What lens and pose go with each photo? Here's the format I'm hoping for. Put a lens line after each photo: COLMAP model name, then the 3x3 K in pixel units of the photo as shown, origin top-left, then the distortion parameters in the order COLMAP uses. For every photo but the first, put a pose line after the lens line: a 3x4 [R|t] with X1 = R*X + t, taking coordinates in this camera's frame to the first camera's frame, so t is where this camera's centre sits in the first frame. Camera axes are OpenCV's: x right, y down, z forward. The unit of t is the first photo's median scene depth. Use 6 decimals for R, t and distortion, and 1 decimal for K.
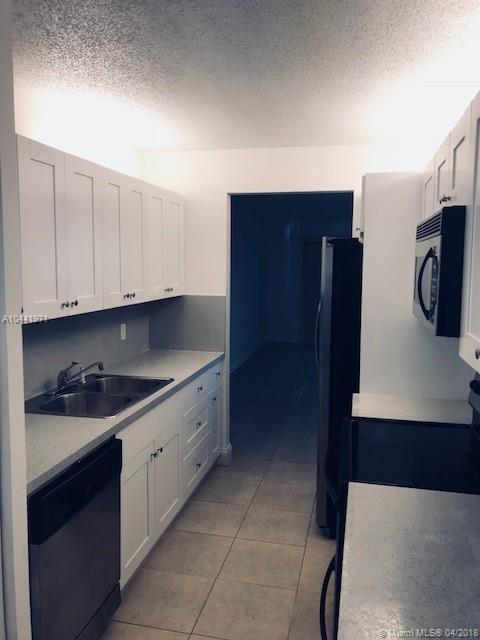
lens RADIAL K [[529.8, 0, 239.6], [0, 529.8, 319.0], [0, 0, 1]] dist [0.055817, -0.004247]
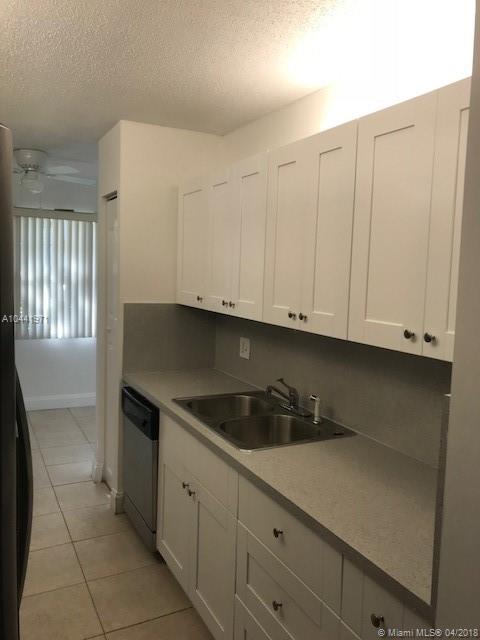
lens RADIAL K [[529.8, 0, 239.4], [0, 529.8, 319.4], [0, 0, 1]] dist [0.055817, -0.004247]
pose [[-0.773084, 0.029864, -0.633600, 0.318575], [-0.105299, 0.978989, 0.174624, -0.173307], [0.625502, 0.201716, -0.753696, 1.686294]]
